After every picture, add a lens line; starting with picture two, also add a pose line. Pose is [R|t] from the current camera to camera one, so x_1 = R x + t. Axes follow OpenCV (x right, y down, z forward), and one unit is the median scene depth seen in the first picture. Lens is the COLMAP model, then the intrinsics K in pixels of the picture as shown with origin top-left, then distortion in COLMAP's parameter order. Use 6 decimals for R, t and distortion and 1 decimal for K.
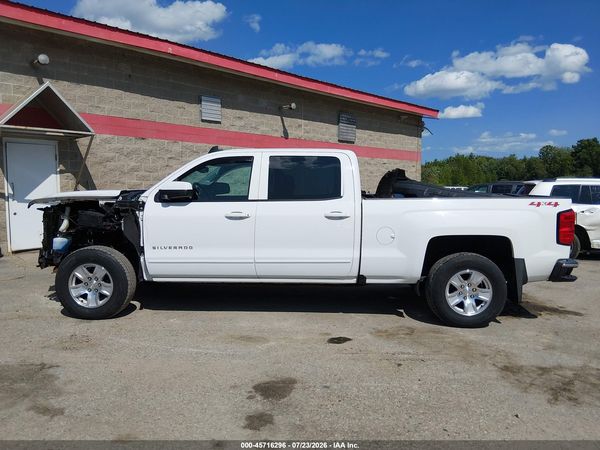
lens RADIAL K [[449.9, 0, 305.1], [0, 449.9, 226.5], [0, 0, 1]] dist [0.089074, -0.145461]
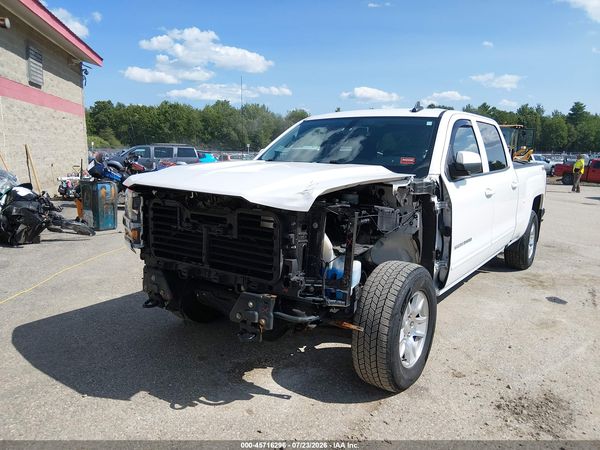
lens RADIAL K [[455.4, 0, 308.3], [0, 455.4, 225.8], [0, 0, 1]] dist [0.076488, -0.130712]
pose [[0.556148, -0.129858, 0.820876, -0.983735], [0.060533, 0.991423, 0.115825, -0.077771], [-0.828876, -0.014726, 0.559238, 0.756854]]
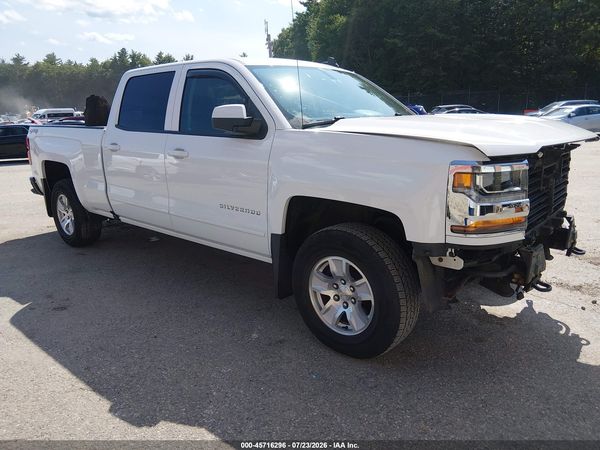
lens RADIAL K [[459.6, 0, 300.0], [0, 459.6, 225.0], [0, 0, 1]] dist [-0.007738, -0.028755]
pose [[-0.766459, -0.142446, 0.626299, -0.723294], [0.075955, 0.948154, 0.308602, -0.160035], [-0.637787, 0.284101, -0.715901, 1.764045]]
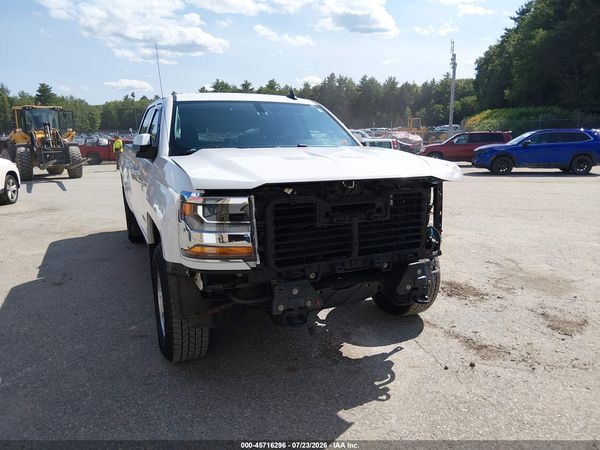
lens RADIAL K [[449.9, 0, 305.1], [0, 449.9, 226.5], [0, 0, 1]] dist [0.089074, -0.145461]
pose [[-0.438079, -0.179278, 0.880878, -1.041296], [0.087553, 0.966743, 0.240295, -0.139612], [-0.894663, 0.182392, -0.407814, 1.428477]]
